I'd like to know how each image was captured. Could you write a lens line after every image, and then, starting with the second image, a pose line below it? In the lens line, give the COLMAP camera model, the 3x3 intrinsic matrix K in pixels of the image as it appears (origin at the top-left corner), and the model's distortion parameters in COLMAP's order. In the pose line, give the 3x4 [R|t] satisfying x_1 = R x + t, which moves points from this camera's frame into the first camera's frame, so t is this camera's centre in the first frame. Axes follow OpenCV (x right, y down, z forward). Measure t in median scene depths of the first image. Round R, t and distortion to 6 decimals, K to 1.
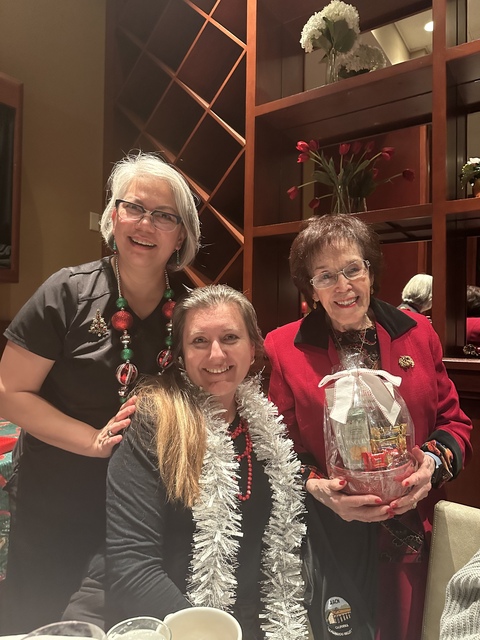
lens RADIAL K [[439.9, 0, 239.9], [0, 439.9, 319.2], [0, 0, 1]] dist [0.045779, -0.068405]
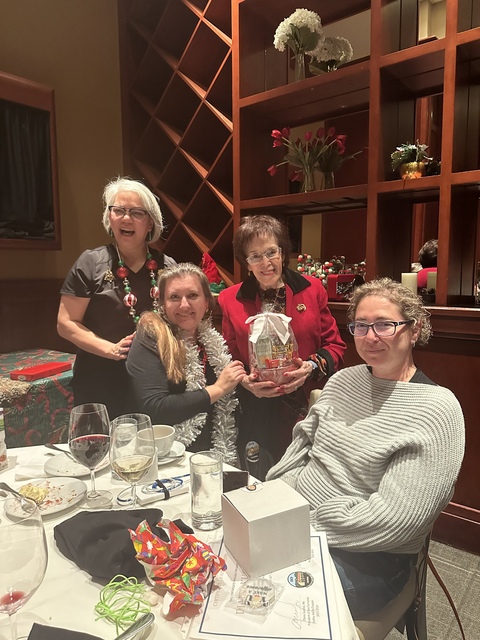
lens RADIAL K [[446.2, 0, 238.7], [0, 446.2, 320.8], [0, 0, 1]] dist [0.039279, -0.052983]
pose [[0.996909, -0.011578, -0.077710, 0.267652], [0.021211, 0.992017, 0.124309, -0.065985], [0.075650, -0.125573, 0.989196, -0.653274]]
